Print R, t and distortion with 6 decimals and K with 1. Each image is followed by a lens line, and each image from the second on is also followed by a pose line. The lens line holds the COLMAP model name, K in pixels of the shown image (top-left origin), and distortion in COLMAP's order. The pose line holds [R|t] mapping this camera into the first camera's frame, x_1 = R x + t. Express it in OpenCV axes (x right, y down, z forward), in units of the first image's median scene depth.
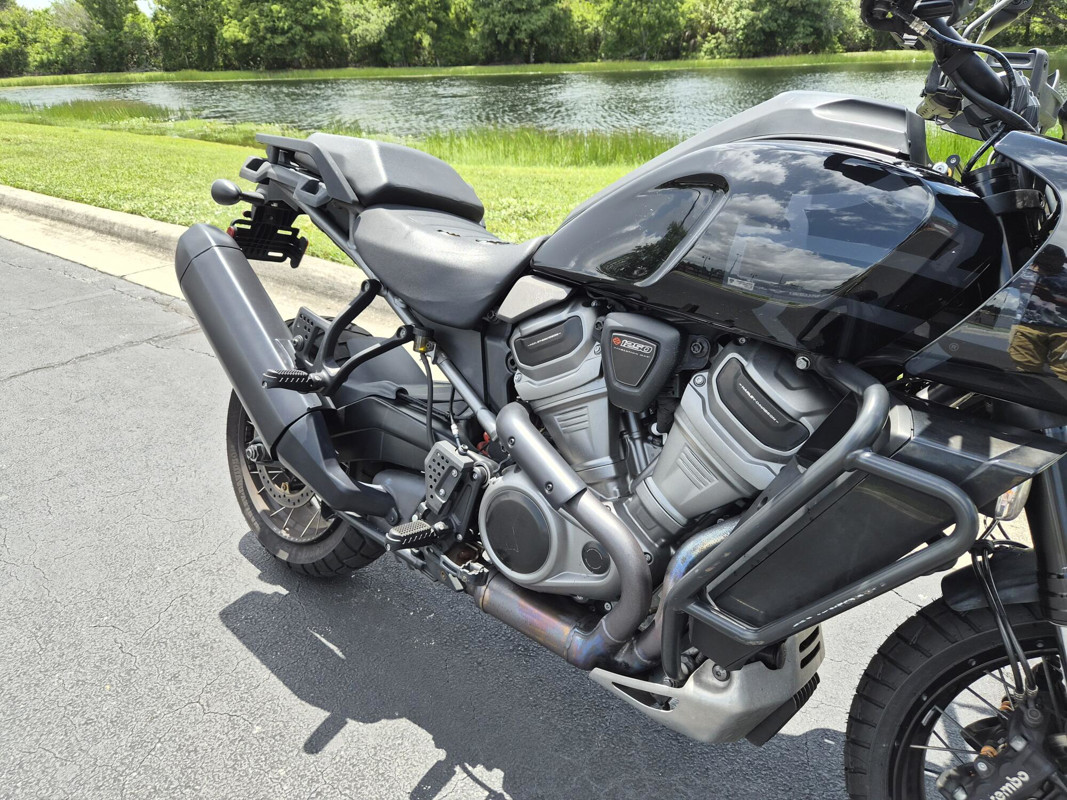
lens RADIAL K [[717.0, 0, 529.5], [0, 717.0, 391.2], [0, 0, 1]] dist [0.052877, -0.043799]
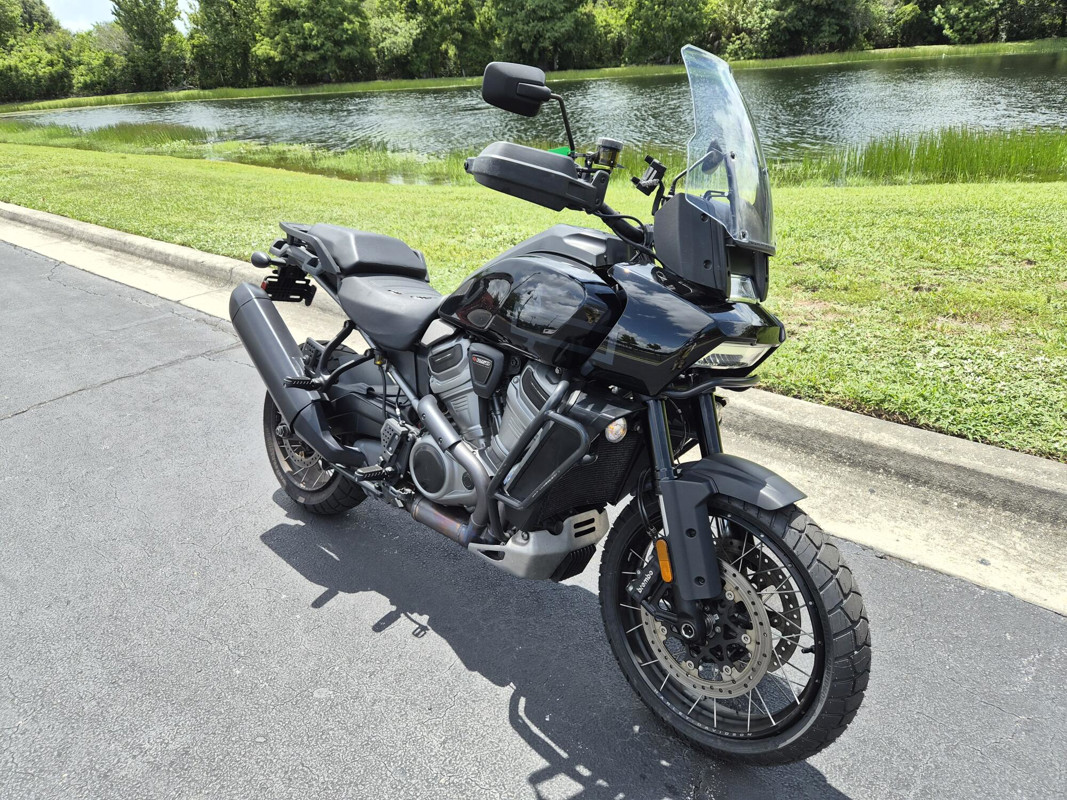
lens RADIAL K [[717.0, 0, 525.7], [0, 717.0, 400.8], [0, 0, 1]] dist [0.052877, -0.043799]
pose [[0.998779, -0.009053, -0.048558, 0.146533], [0.009420, 0.999929, 0.007326, 0.010510], [0.048488, -0.007774, 0.998794, -0.346853]]
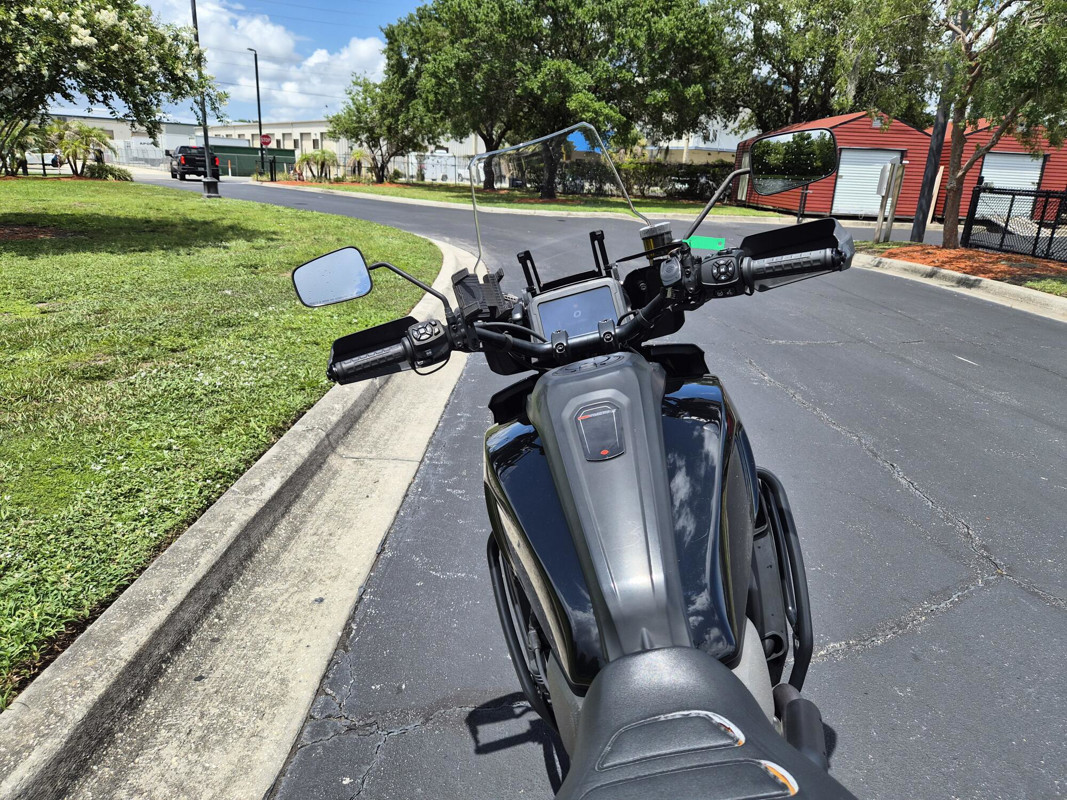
lens RADIAL K [[717.0, 0, 525.8], [0, 717.0, 391.3], [0, 0, 1]] dist [0.052877, -0.043799]
pose [[-0.600422, -0.236011, 0.764063, -0.183540], [0.314268, 0.808944, 0.496835, -0.415060], [-0.735343, 0.538431, -0.411537, 0.667329]]
